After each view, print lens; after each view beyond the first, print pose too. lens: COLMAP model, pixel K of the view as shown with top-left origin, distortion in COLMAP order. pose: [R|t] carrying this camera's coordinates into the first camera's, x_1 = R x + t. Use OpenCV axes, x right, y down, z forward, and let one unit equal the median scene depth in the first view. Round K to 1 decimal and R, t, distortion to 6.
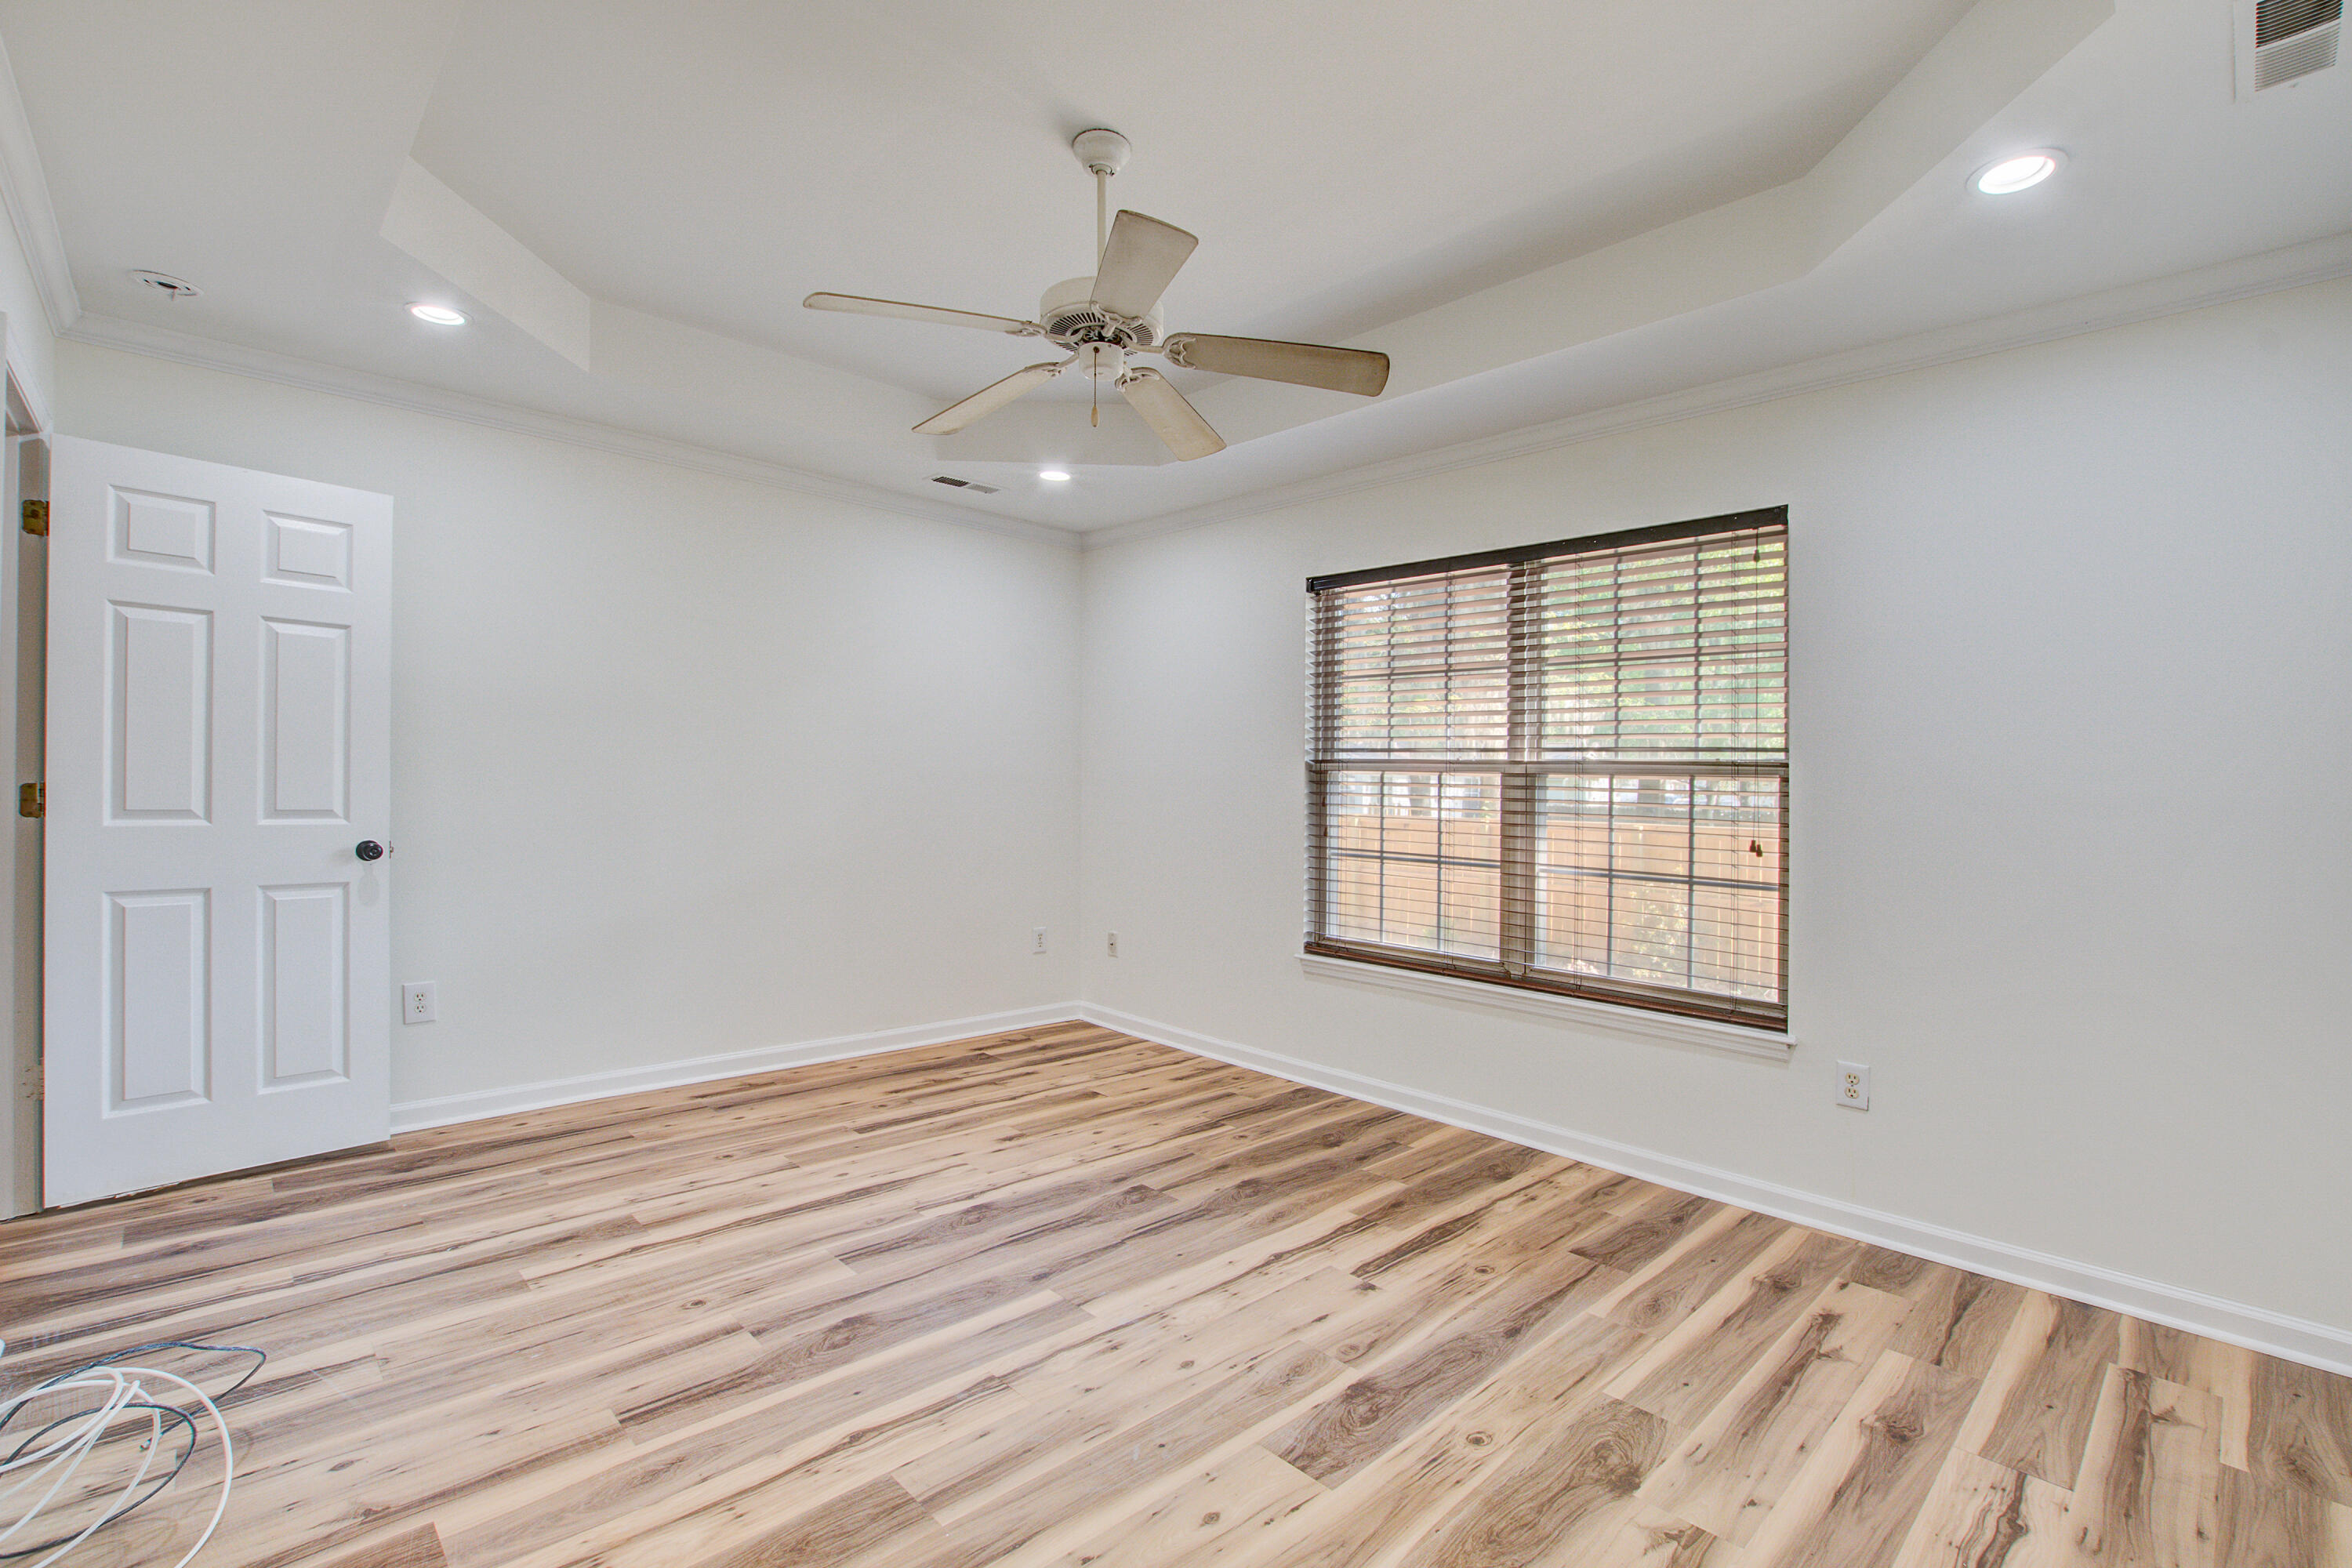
lens RADIAL K [[1050.6, 0, 1184.3], [0, 1050.6, 788.6], [0, 0, 1]] dist [-0.030226, 0.000052]
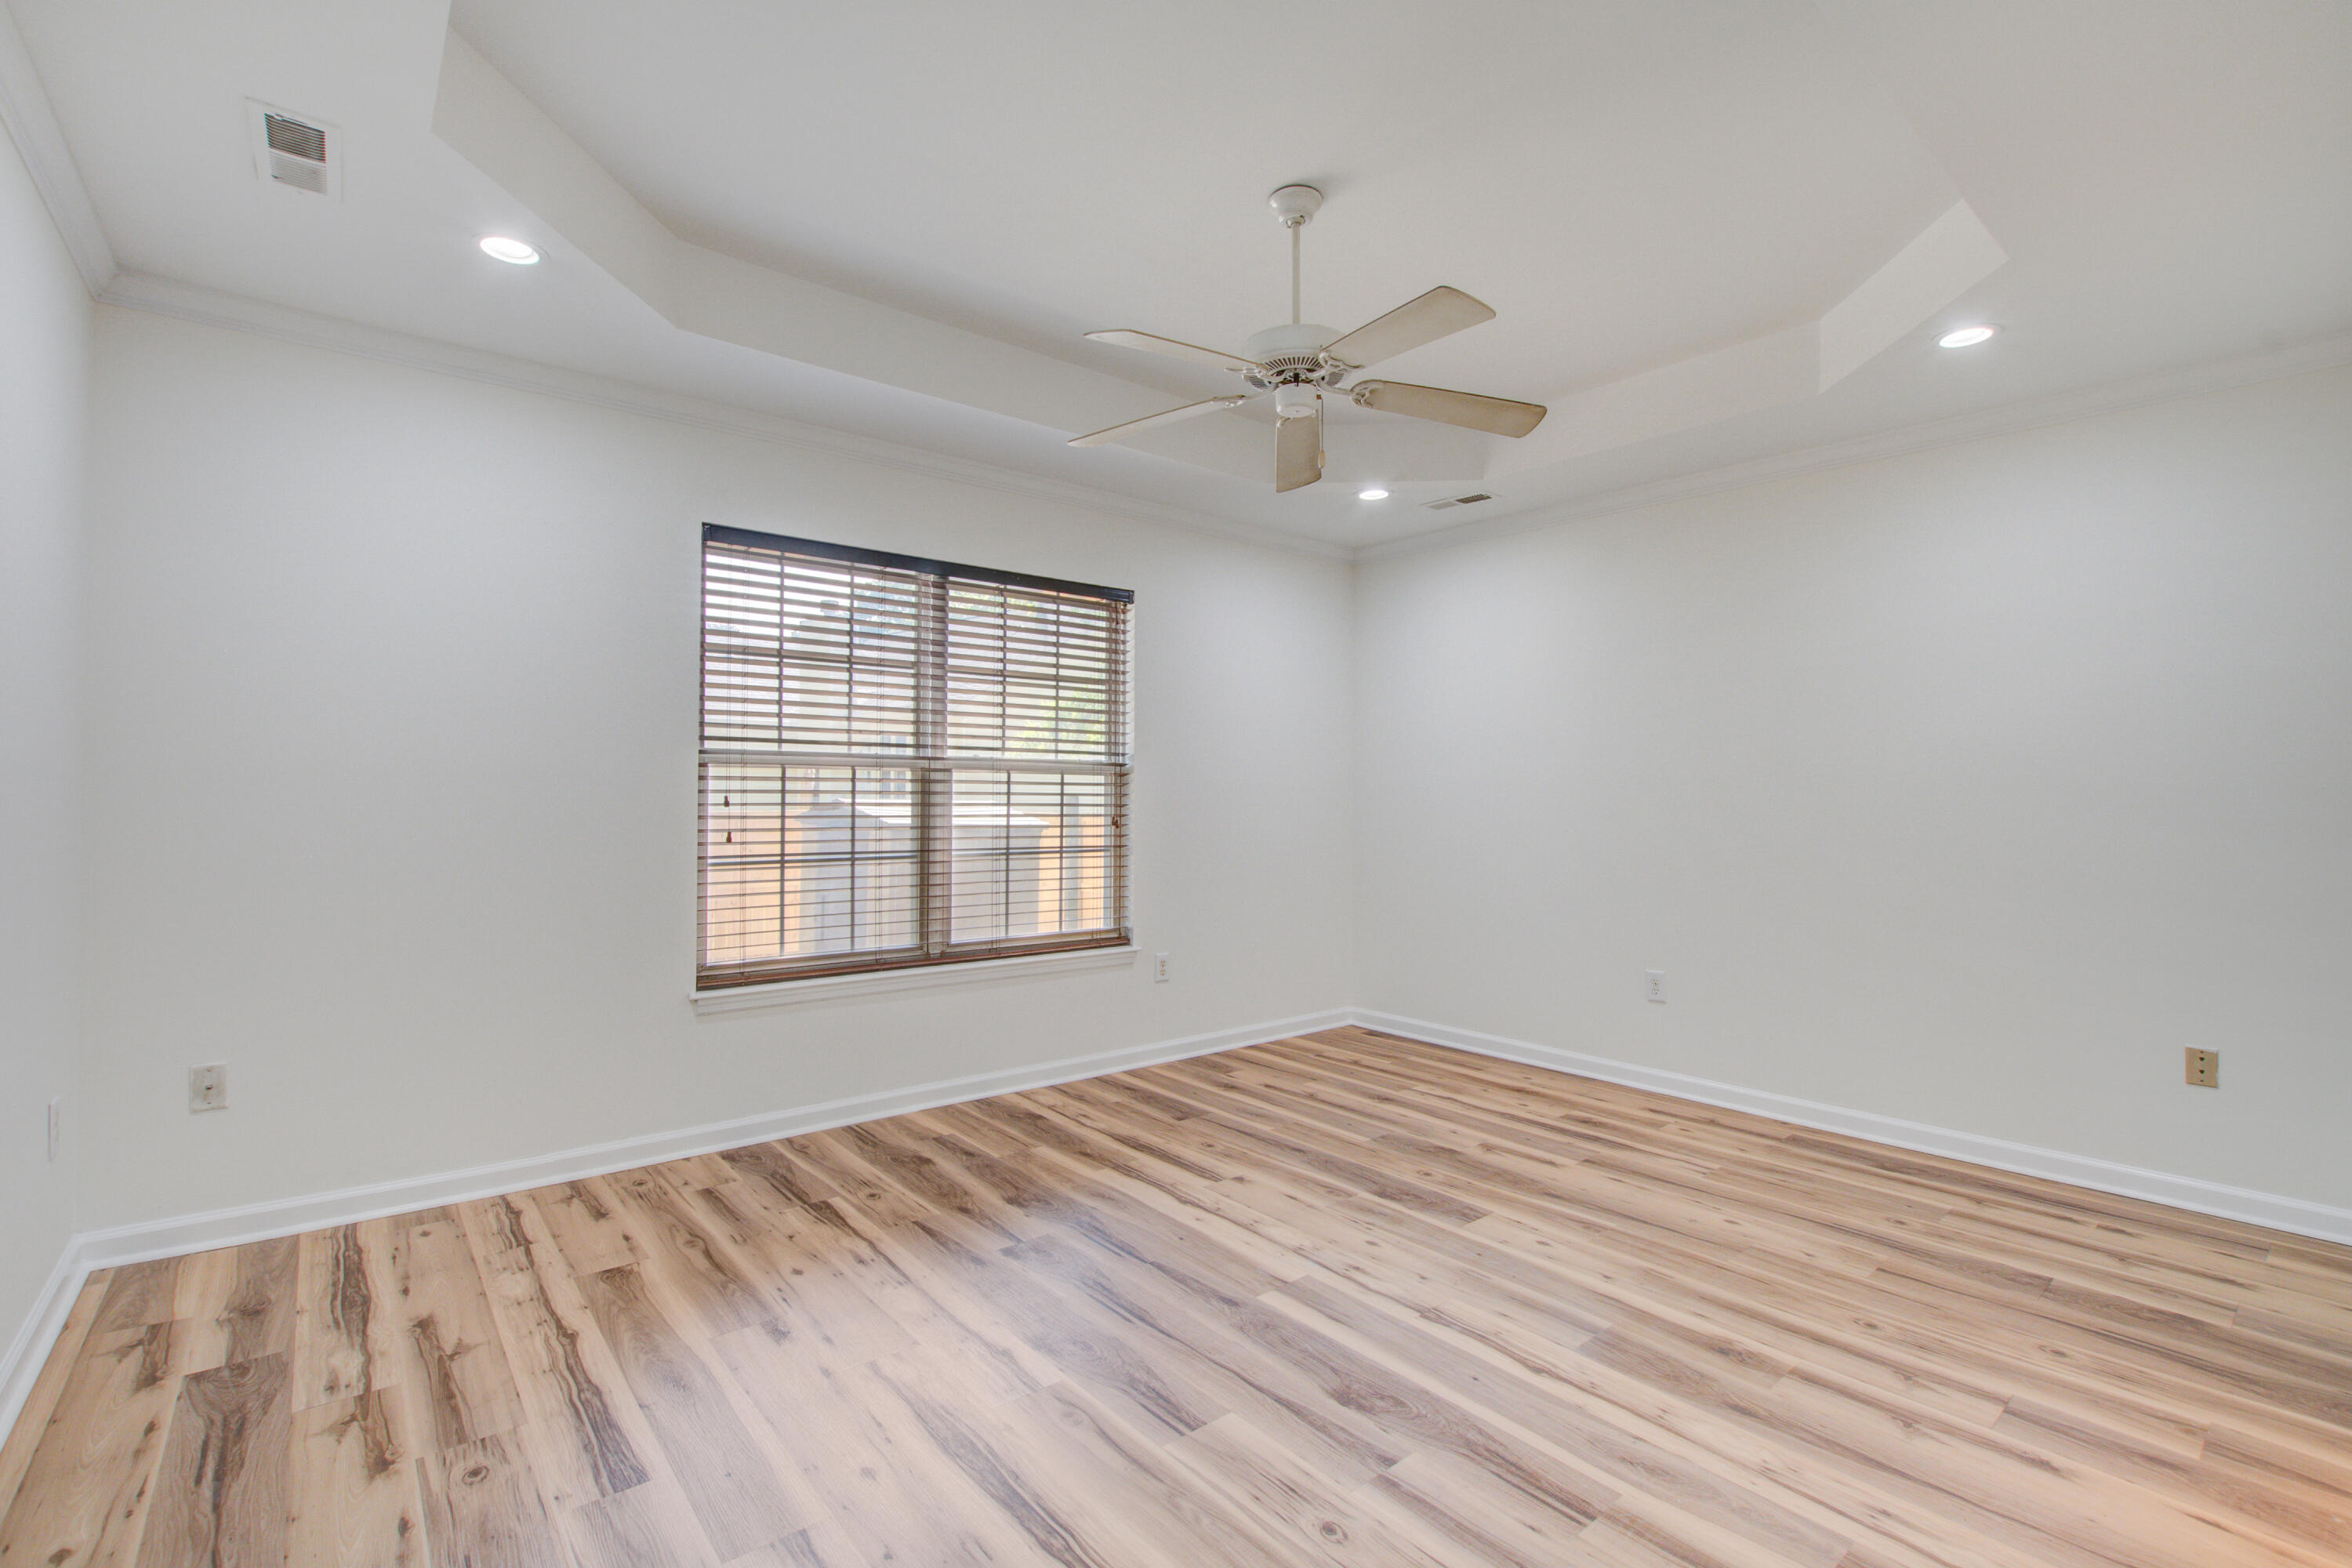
lens RADIAL K [[1050.6, 0, 1184.3], [0, 1050.6, 788.6], [0, 0, 1]] dist [-0.030226, 0.000052]
pose [[0.069619, -0.023640, 0.997293, -0.925121], [-0.003430, 0.999708, 0.023937, -0.026240], [-0.997568, -0.005087, 0.069518, 0.826158]]
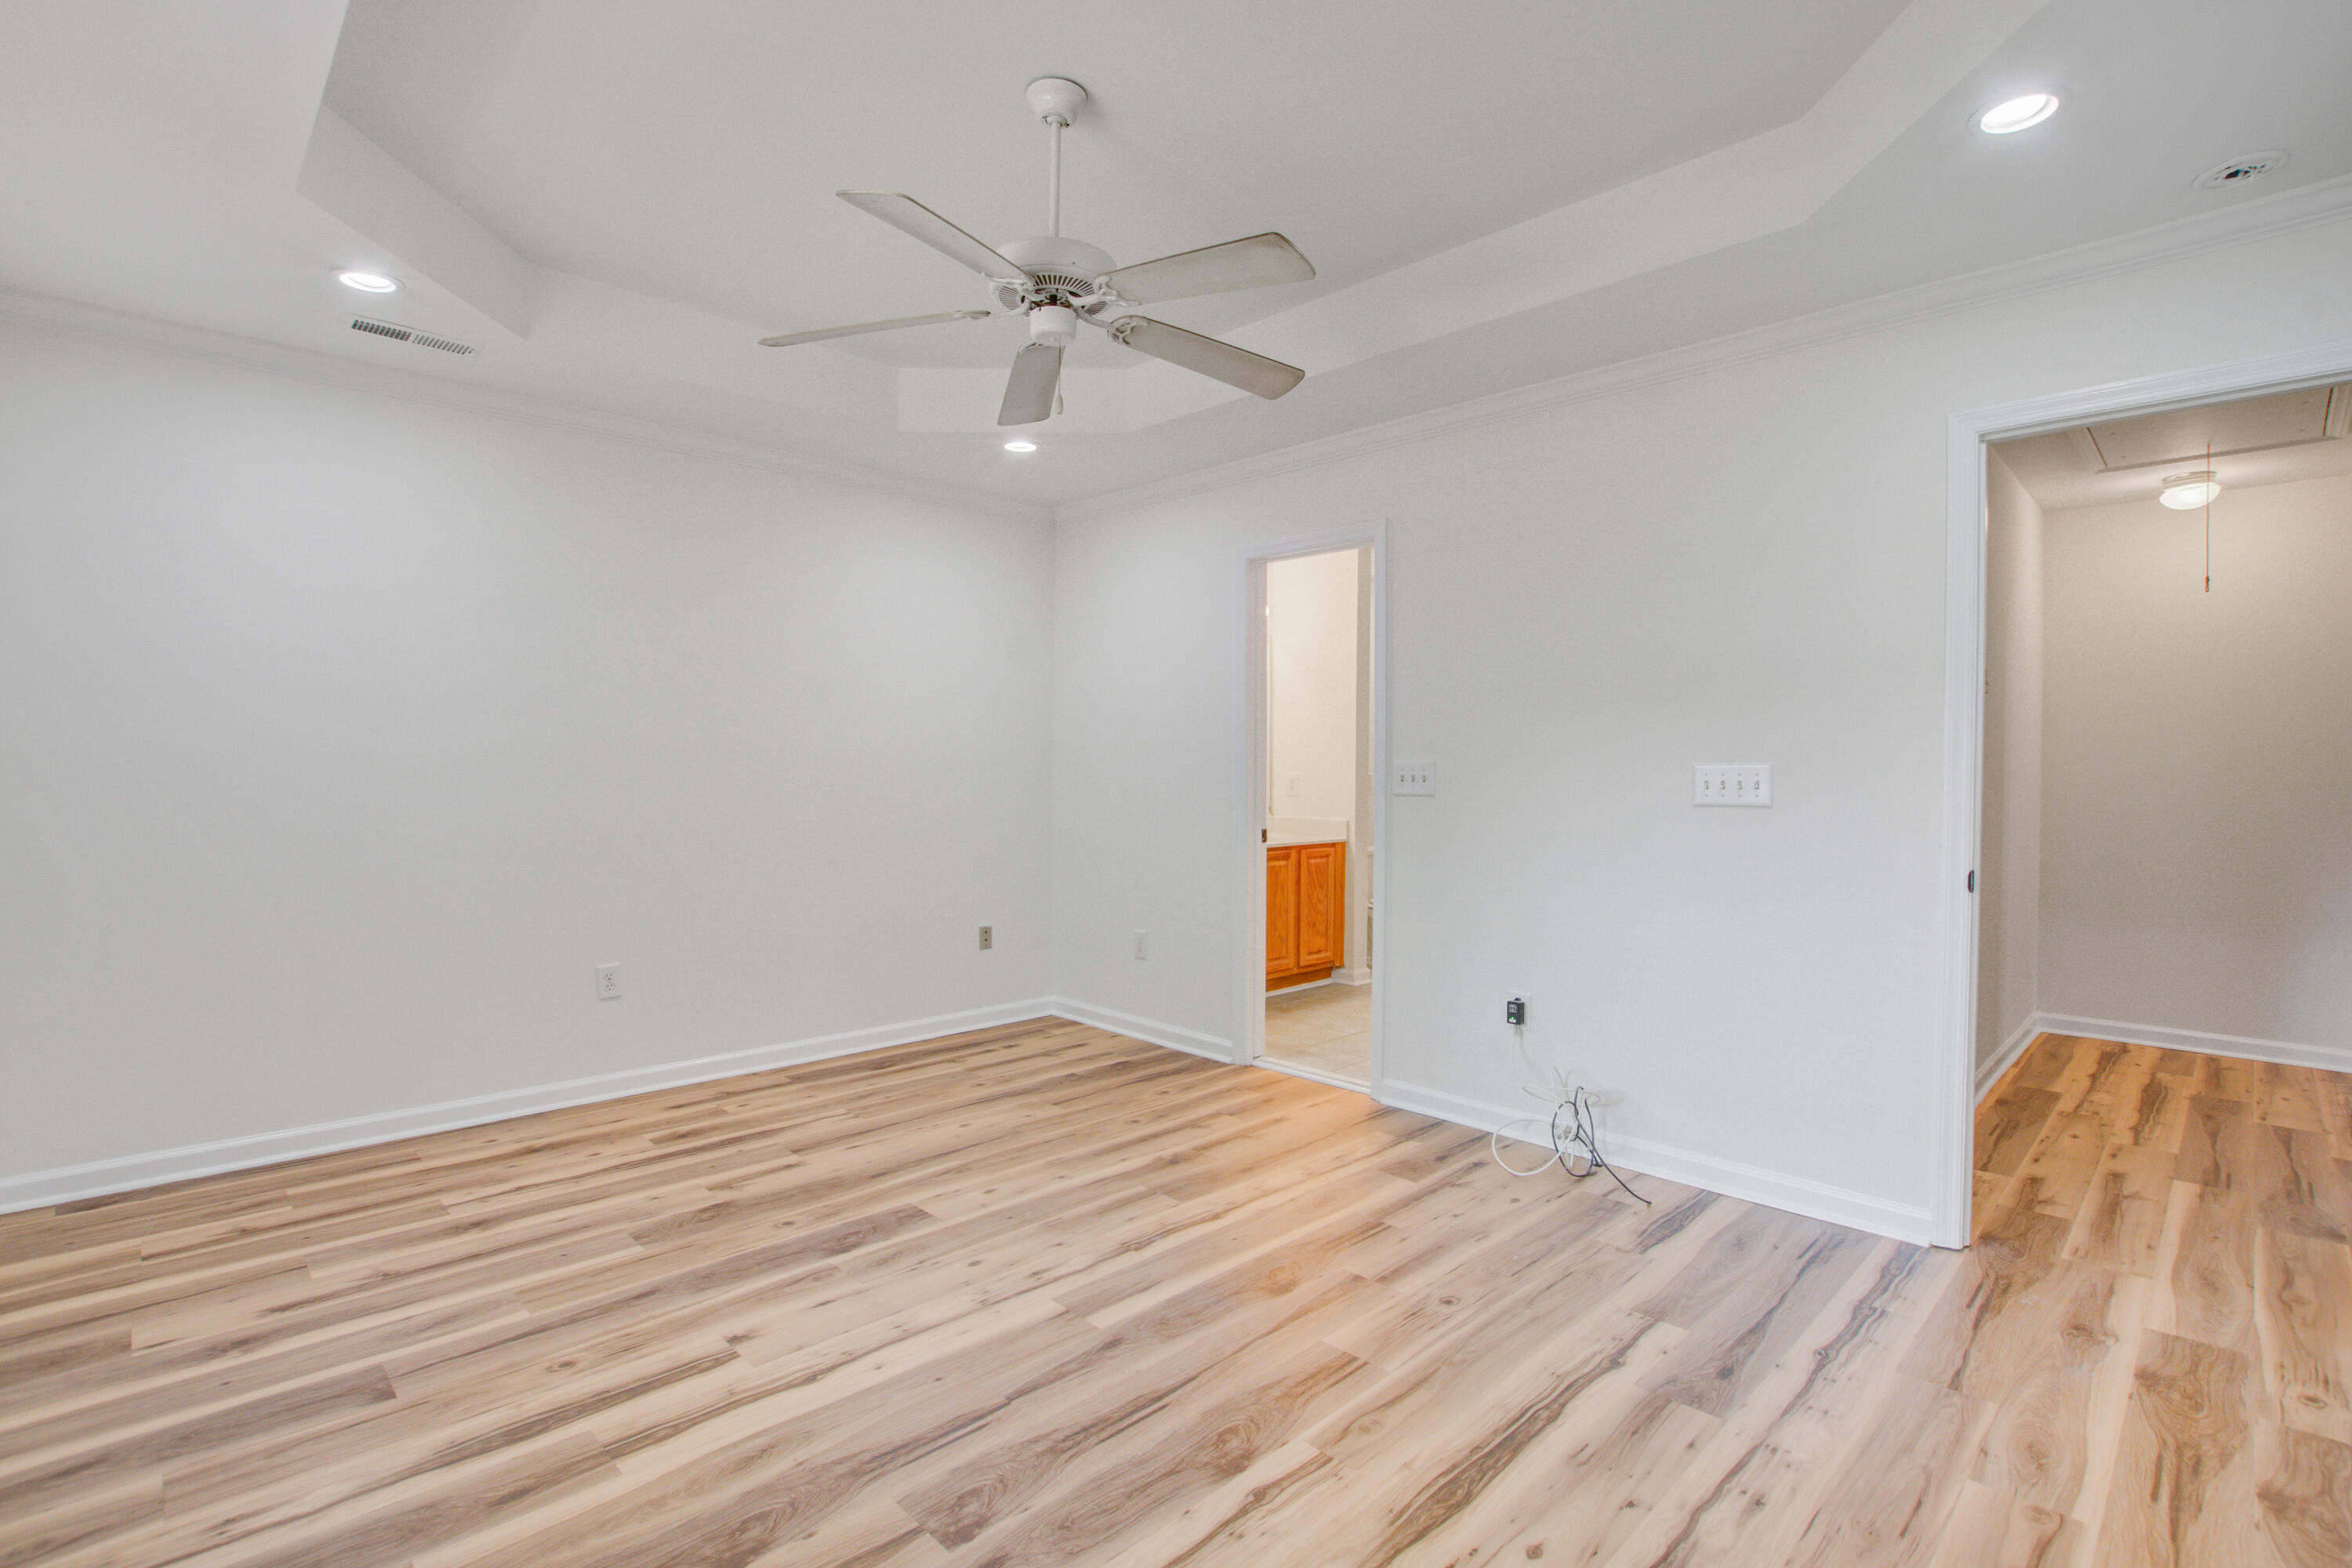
lens RADIAL K [[1075.1, 0, 1176.0], [0, 1075.1, 784.0], [0, 0, 1]] dist [-0.028950, 0.000042]
pose [[-0.999406, -0.033176, -0.009346, -0.140806], [-0.033320, 0.999323, 0.015623, -0.010394], [0.008821, 0.015925, -0.999834, 1.588321]]
